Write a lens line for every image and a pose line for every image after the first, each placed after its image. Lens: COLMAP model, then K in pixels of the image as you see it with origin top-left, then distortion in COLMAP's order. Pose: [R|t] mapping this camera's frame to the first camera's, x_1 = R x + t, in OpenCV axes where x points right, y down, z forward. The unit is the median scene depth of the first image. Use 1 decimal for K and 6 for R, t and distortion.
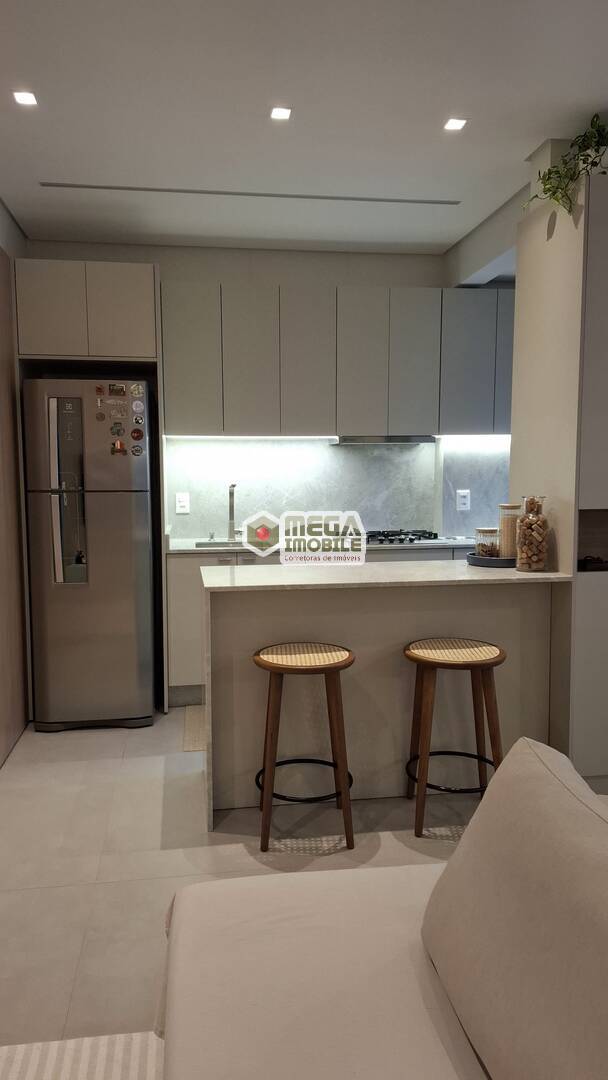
lens RADIAL K [[754.8, 0, 295.5], [0, 754.8, 536.7], [0, 0, 1]] dist [0.078649, -0.057857]
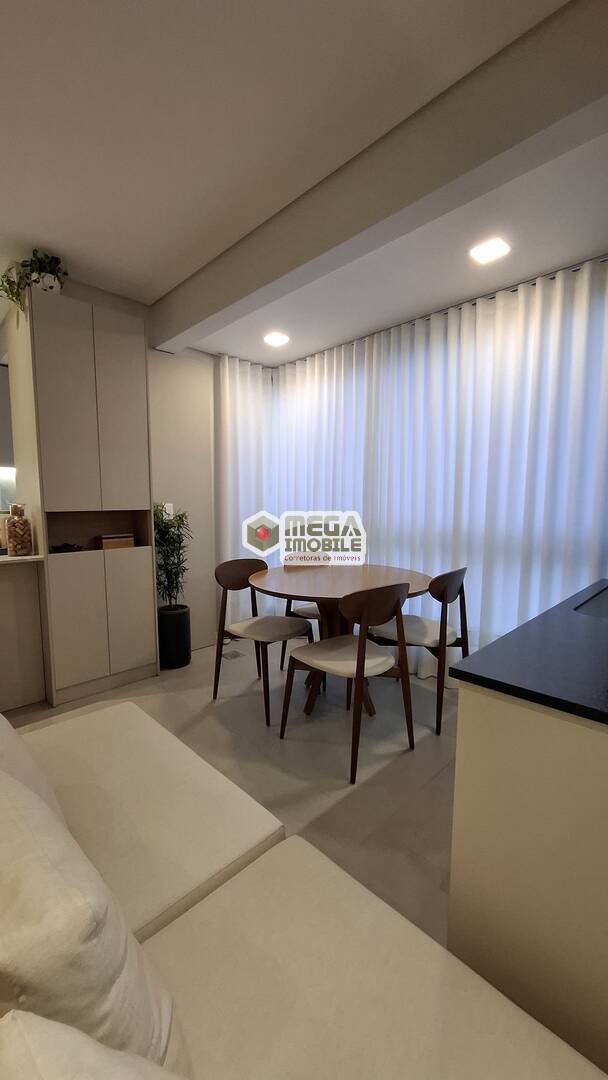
lens RADIAL K [[429.7, 0, 299.1], [0, 429.7, 542.9], [0, 0, 1]] dist [-0.005678, 0.001328]
pose [[0.807171, -0.052435, 0.587985, 0.225913], [0.051235, 0.998511, 0.018711, 0.028236], [-0.588091, 0.015023, 0.808656, 0.025680]]
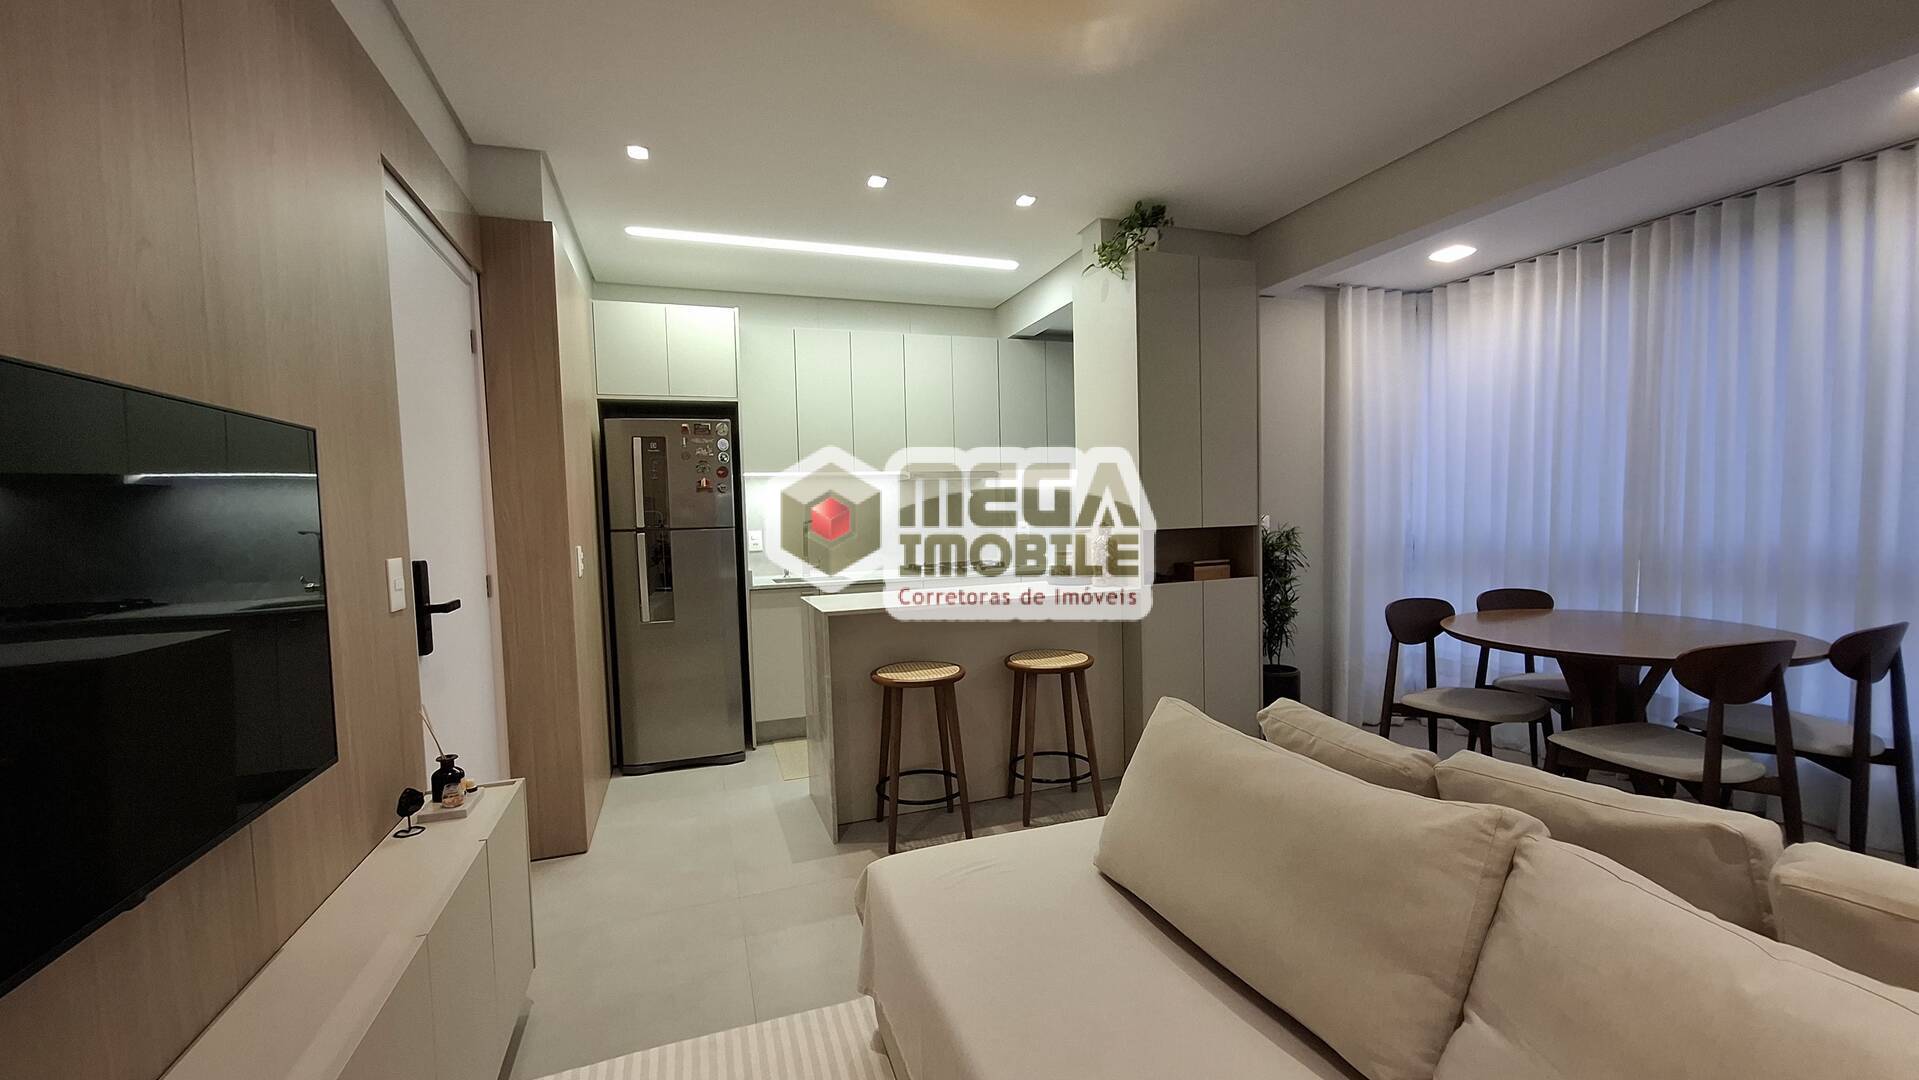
lens RADIAL K [[763.5, 0, 973.0], [0, 763.5, 550.6], [0, 0, 1]] dist [-0.005678, 0.001328]
pose [[0.977116, -0.033034, 0.210127, -0.102950], [0.041486, 0.998492, -0.035940, 0.021045], [-0.208623, 0.043835, 0.977013, -0.063617]]
